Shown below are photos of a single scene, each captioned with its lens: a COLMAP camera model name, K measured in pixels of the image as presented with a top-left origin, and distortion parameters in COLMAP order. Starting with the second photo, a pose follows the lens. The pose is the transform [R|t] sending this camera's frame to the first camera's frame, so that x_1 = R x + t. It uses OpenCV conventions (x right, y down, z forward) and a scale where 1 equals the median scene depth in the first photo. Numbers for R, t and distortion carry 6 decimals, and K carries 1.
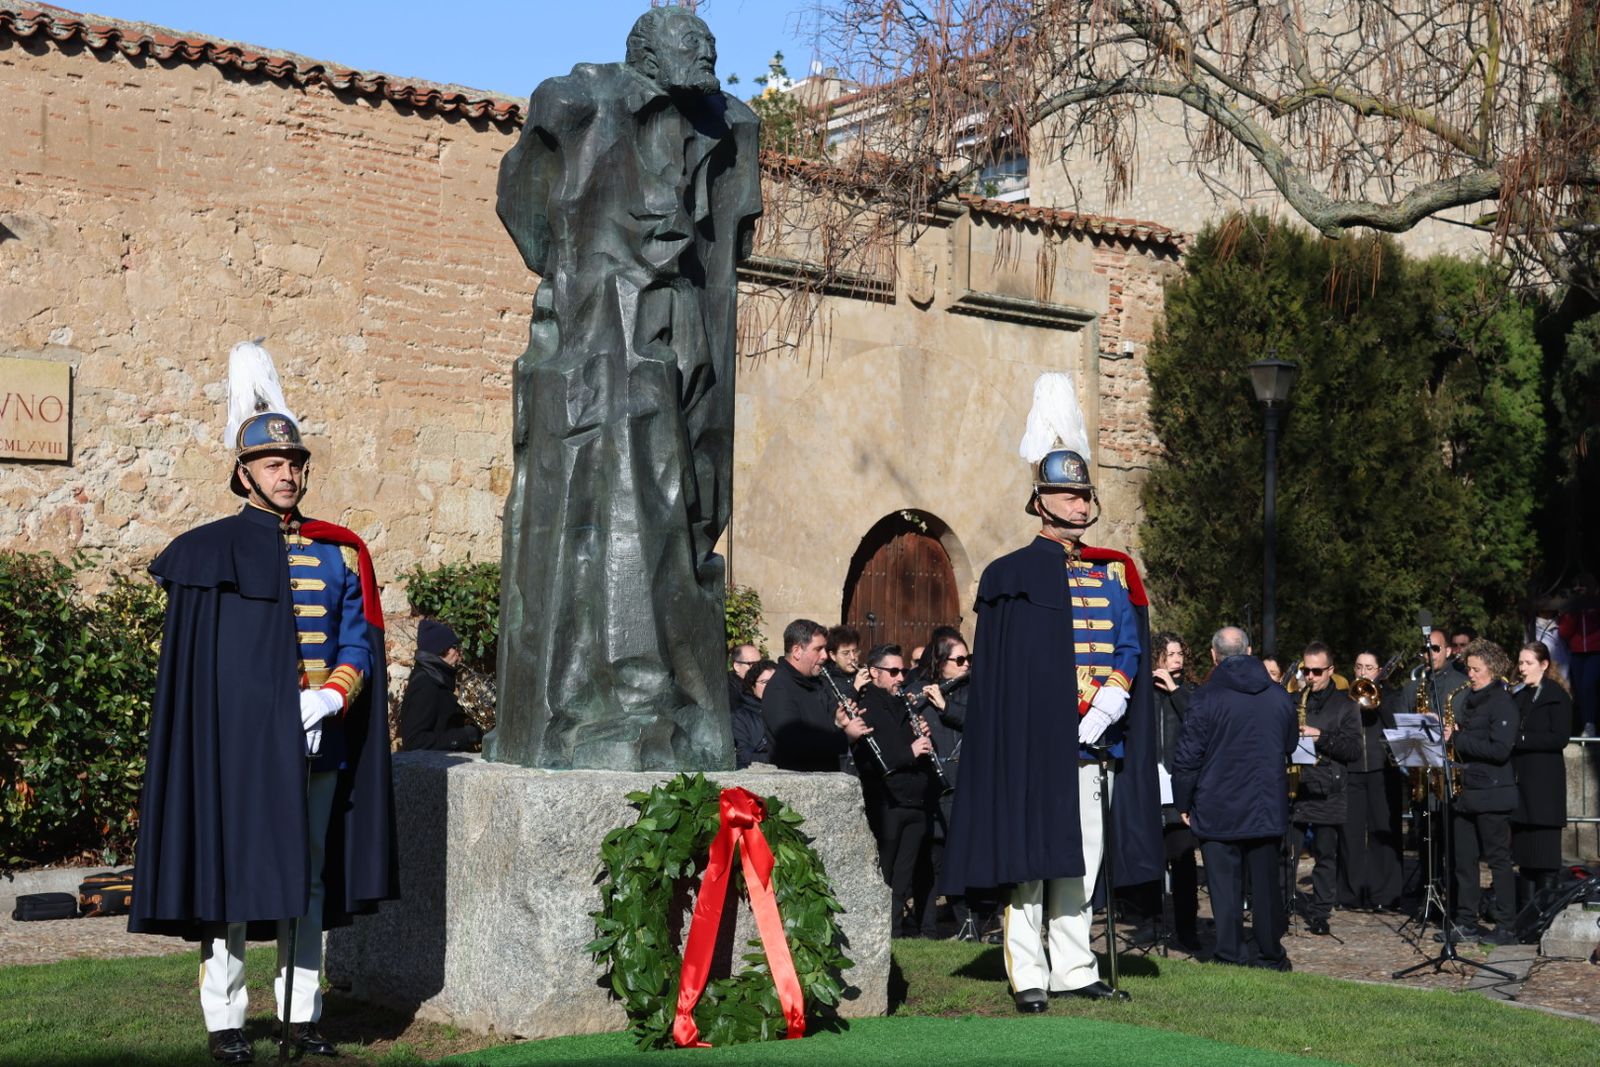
lens RADIAL K [[2562.8, 0, 804.8], [0, 2562.8, 533.7], [0, 0, 1]] dist [0.010138, 0.000000]
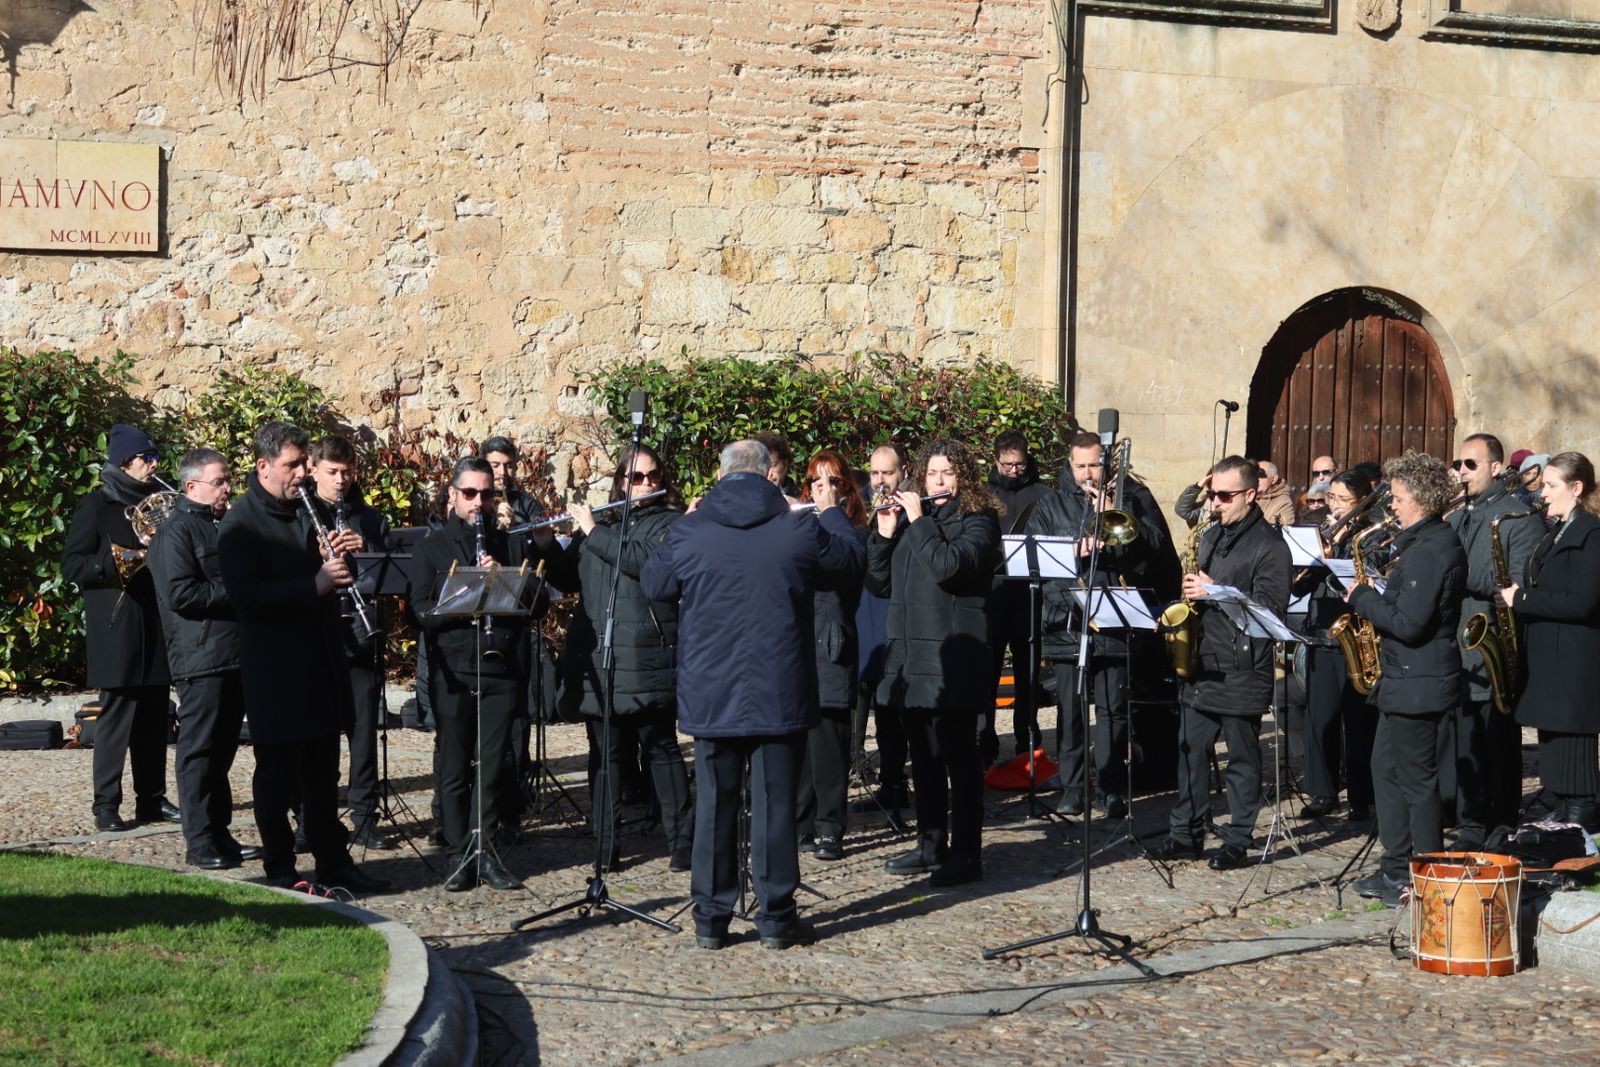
lens RADIAL K [[2562.8, 0, 798.4], [0, 2562.8, 531.3], [0, 0, 1]] dist [0.010138, 0.000000]
pose [[0.912453, 0.015217, -0.408898, 0.288761], [0.016150, 0.997190, 0.073148, 0.007632], [0.408862, -0.073348, 0.909644, 0.238611]]
